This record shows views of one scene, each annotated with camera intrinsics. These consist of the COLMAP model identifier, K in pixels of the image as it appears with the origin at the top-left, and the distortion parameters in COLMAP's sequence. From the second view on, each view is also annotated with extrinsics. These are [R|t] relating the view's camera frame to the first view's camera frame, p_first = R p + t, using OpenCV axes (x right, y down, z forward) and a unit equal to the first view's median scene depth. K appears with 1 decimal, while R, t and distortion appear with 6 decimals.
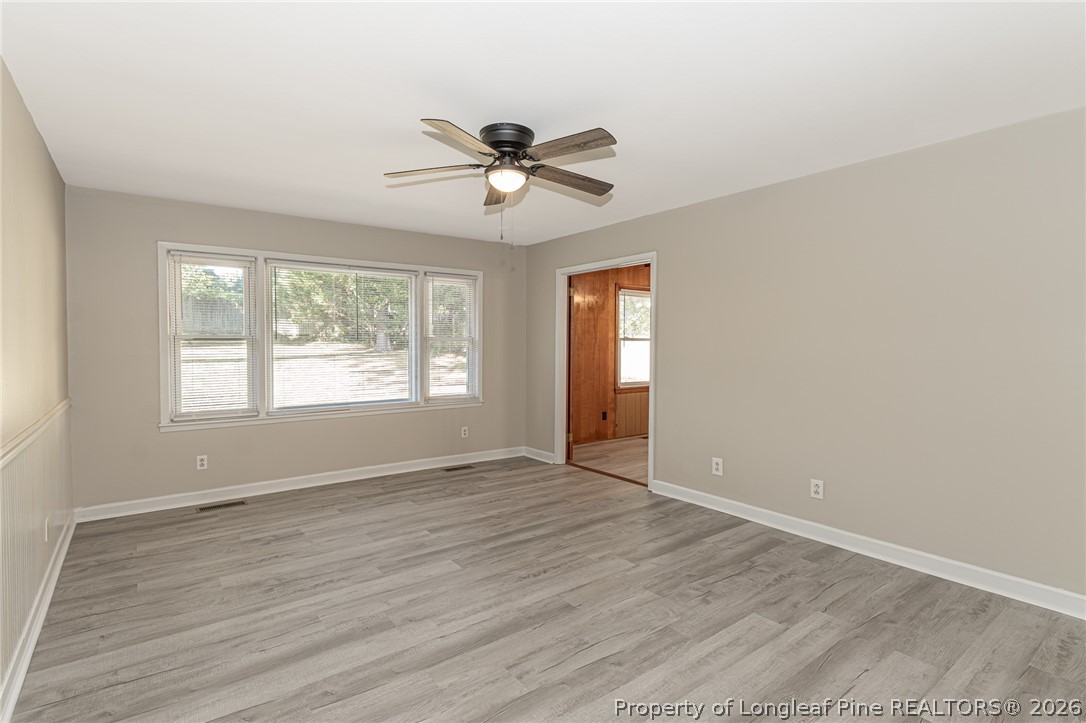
lens RADIAL K [[524.4, 0, 537.8], [0, 524.4, 362.8], [0, 0, 1]] dist [-0.000677, -0.000166]
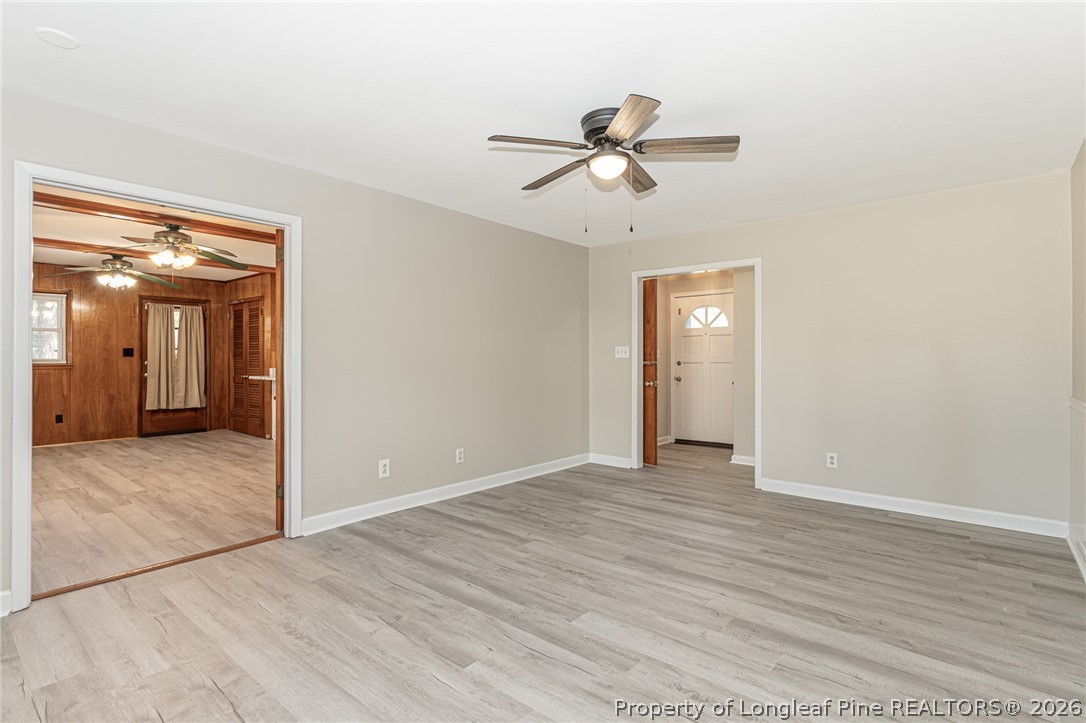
lens RADIAL K [[524.4, 0, 537.8], [0, 524.4, 362.8], [0, 0, 1]] dist [-0.000677, -0.000166]
pose [[-0.211163, -0.008067, 0.977418, -0.911217], [0.037285, 0.999172, 0.016302, -0.014609], [-0.976740, 0.039885, -0.210687, 1.212324]]
